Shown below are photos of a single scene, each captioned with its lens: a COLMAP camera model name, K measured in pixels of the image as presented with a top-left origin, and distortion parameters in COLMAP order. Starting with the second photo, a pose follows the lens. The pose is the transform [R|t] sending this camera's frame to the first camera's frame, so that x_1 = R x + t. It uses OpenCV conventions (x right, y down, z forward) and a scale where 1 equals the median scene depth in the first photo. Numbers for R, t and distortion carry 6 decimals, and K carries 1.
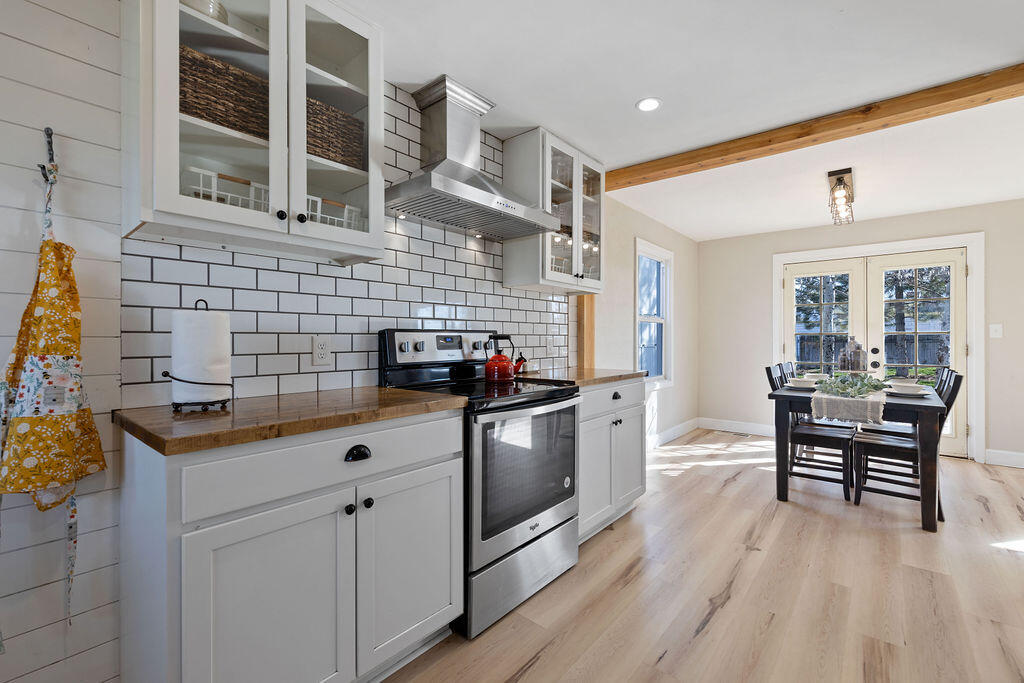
lens RADIAL K [[444.3, 0, 511.2], [0, 444.3, 338.8], [0, 0, 1]] dist [-0.001307, -0.000368]
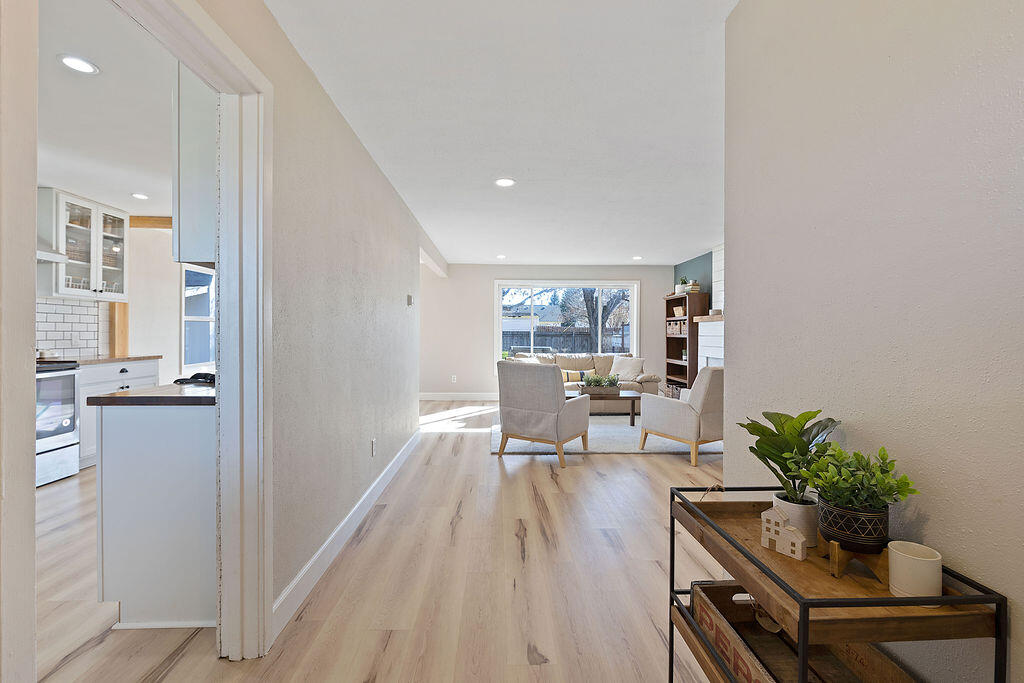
lens RADIAL K [[435.0, 0, 513.0], [0, 435.0, 337.1], [0, 0, 1]] dist [-0.002070, -0.000274]
pose [[0.738084, -0.003079, 0.674702, 0.208990], [-0.003588, 0.999958, 0.008488, -0.007552], [-0.674699, -0.008686, 0.738041, -1.020007]]
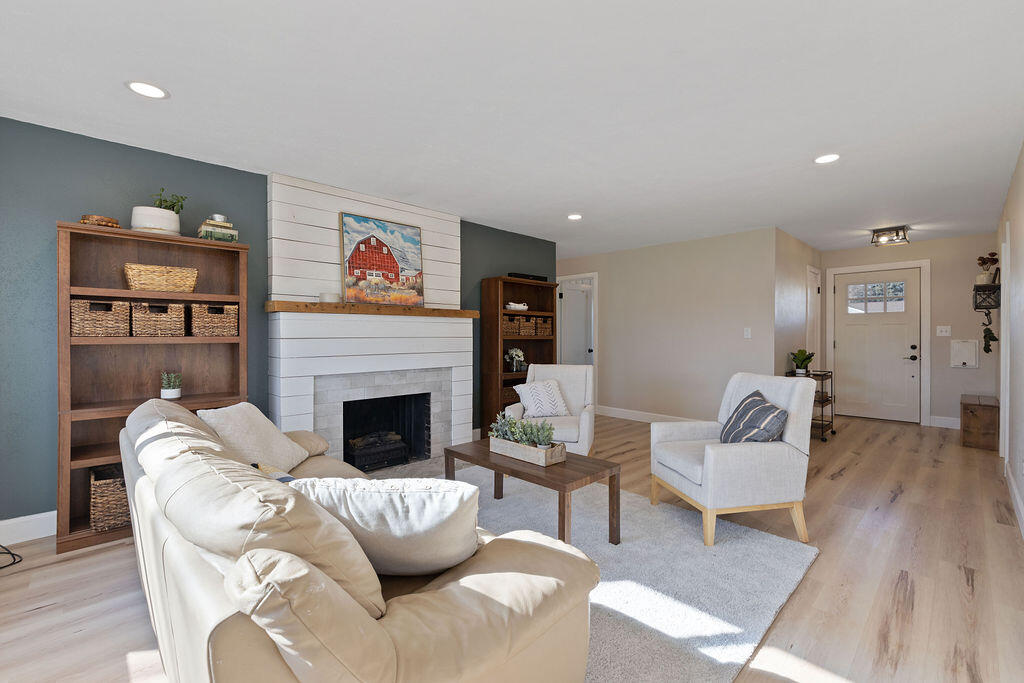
lens RADIAL K [[443.5, 0, 516.1], [0, 443.5, 336.7], [0, 0, 1]] dist [0.000652, -0.000076]
pose [[-0.996153, 0.001066, 0.087625, 1.728504], [0.001524, 0.999986, 0.005153, -0.009124], [-0.087618, 0.005267, -0.996140, 1.115657]]
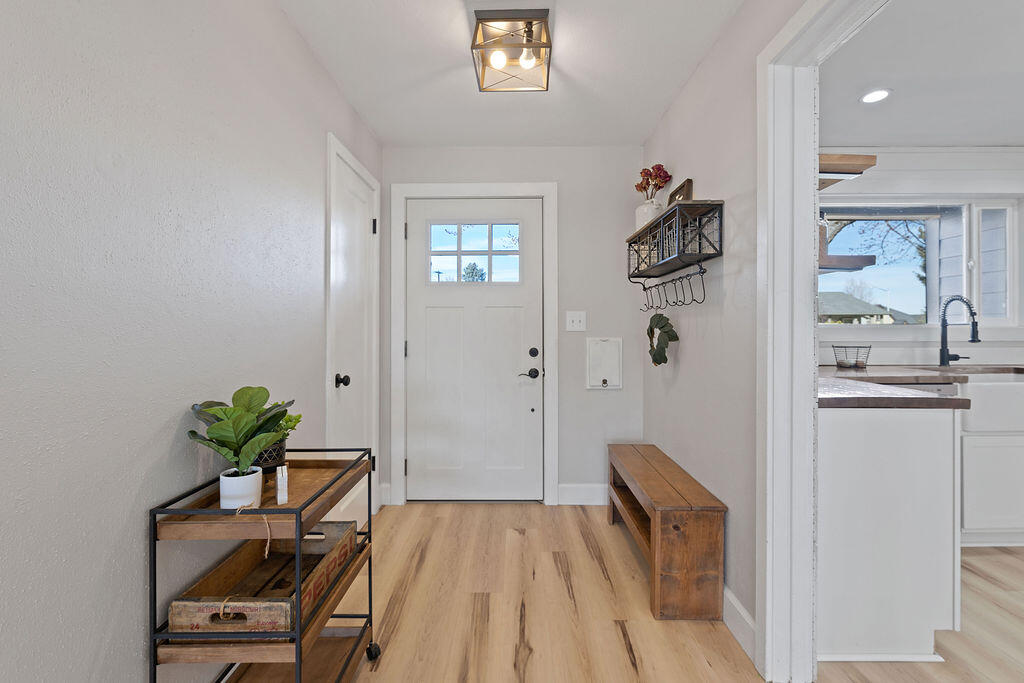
lens RADIAL K [[443.4, 0, 515.3], [0, 443.4, 333.6], [0, 0, 1]] dist [-0.002766, -0.000565]
pose [[-0.764002, 0.007668, -0.645168, 0.750697], [-0.000454, 0.999923, 0.012421, -0.003946], [0.645214, 0.009783, -0.763939, -0.371230]]
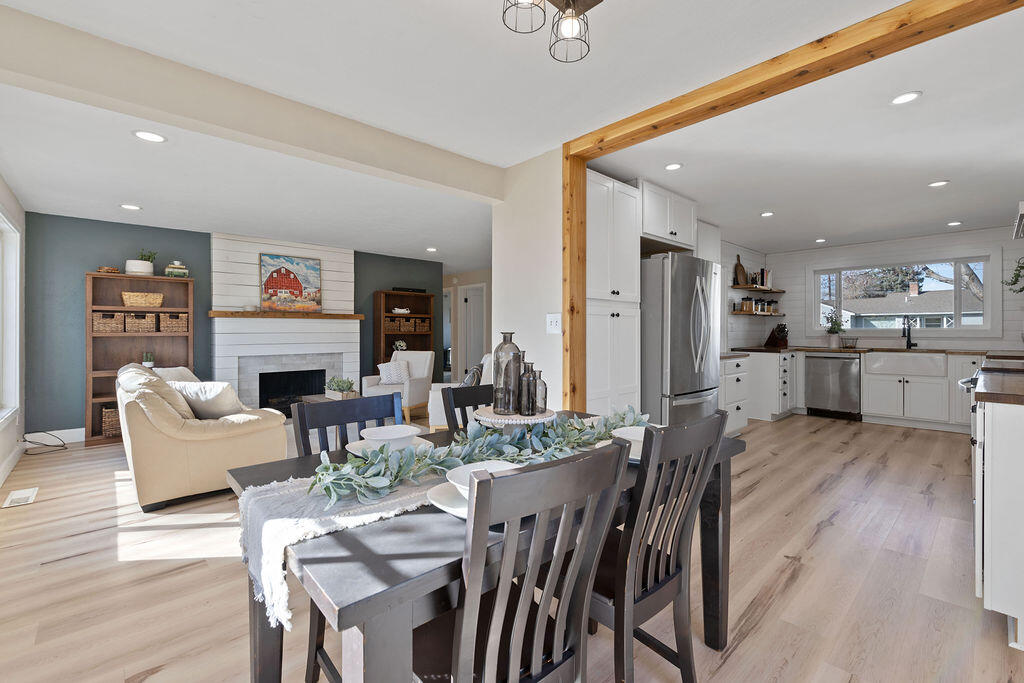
lens RADIAL K [[447.9, 0, 517.3], [0, 447.9, 330.6], [0, 0, 1]] dist [0.002181, -0.000097]
pose [[-0.993213, 0.002804, 0.116278, 0.907466], [0.002869, 0.999996, 0.000397, -0.008030], [-0.116277, 0.000728, -0.993217, 1.802759]]
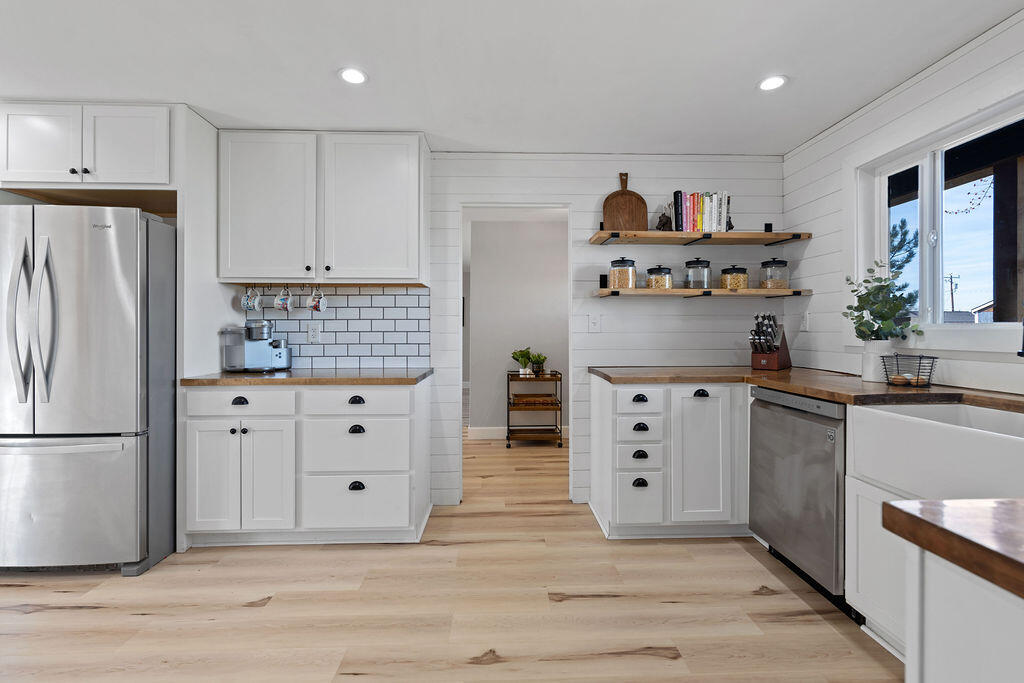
lens RADIAL K [[443.4, 0, 515.3], [0, 443.4, 333.6], [0, 0, 1]] dist [-0.002766, -0.000565]
pose [[-0.673190, -0.002169, 0.739467, -0.599341], [0.001865, 0.999988, 0.004631, -0.002709], [-0.739467, 0.004496, -0.673177, 0.306155]]
